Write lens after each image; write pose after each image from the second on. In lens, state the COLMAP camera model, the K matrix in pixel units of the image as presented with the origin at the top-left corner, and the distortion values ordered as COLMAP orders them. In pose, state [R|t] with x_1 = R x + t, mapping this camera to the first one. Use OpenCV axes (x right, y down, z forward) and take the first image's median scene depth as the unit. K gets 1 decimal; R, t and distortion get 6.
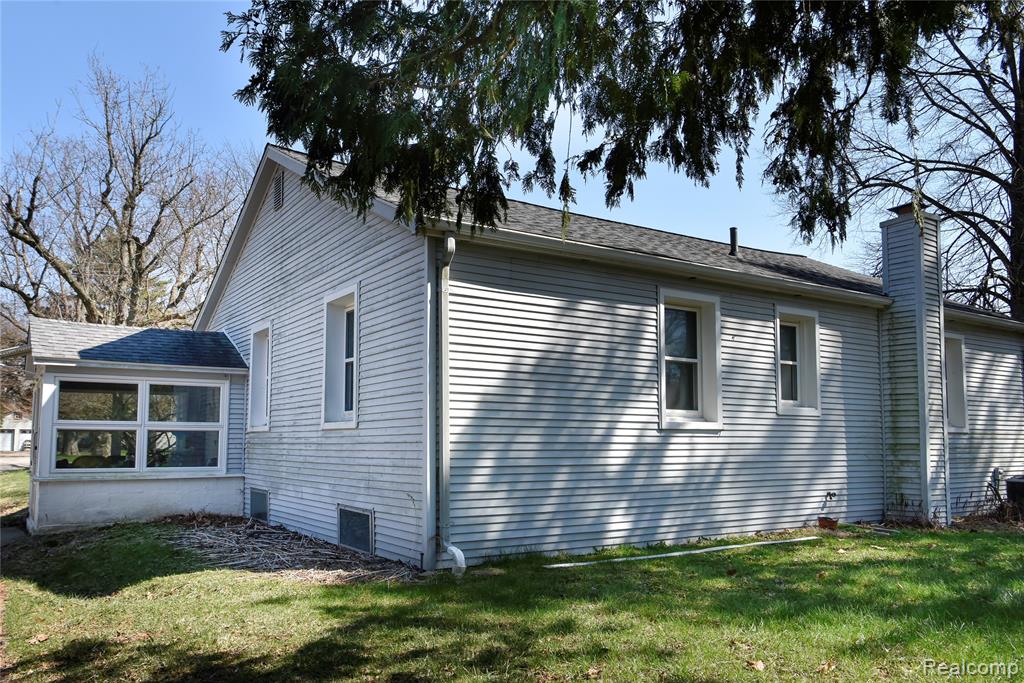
lens RADIAL K [[775.7, 0, 512.0], [0, 775.7, 341.5], [0, 0, 1]] dist [0.001425, 0.001233]
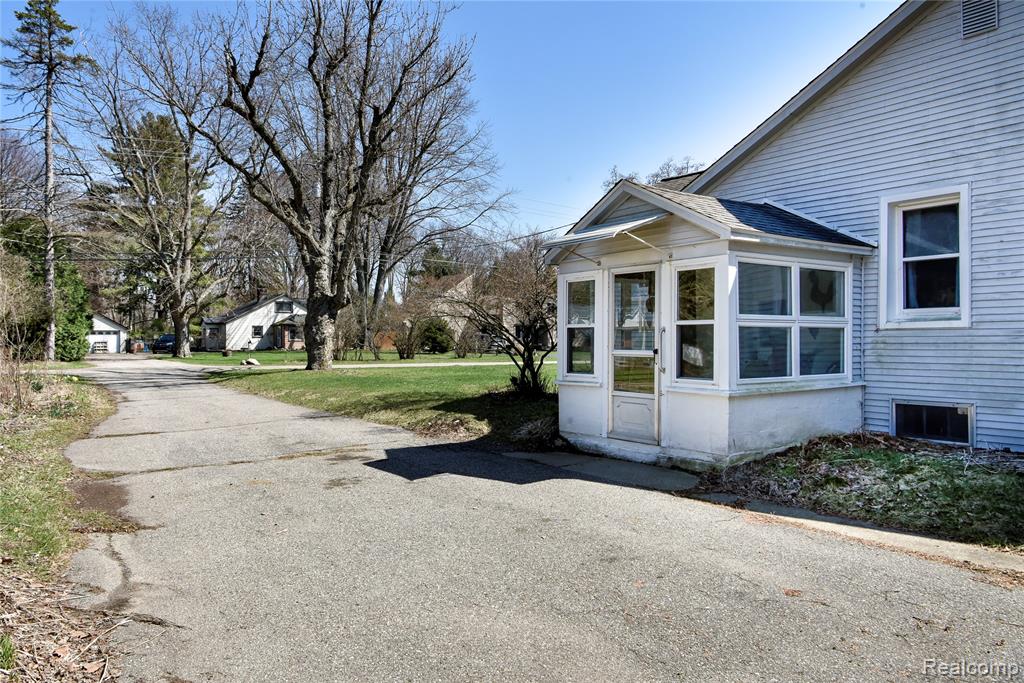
lens RADIAL K [[775.7, 0, 512.0], [0, 775.7, 341.5], [0, 0, 1]] dist [0.001425, 0.001233]
pose [[0.999985, -0.004022, -0.003744, -0.710825], [0.004488, 0.990930, 0.134302, 0.022727], [0.003170, -0.134317, 0.990933, 0.225090]]
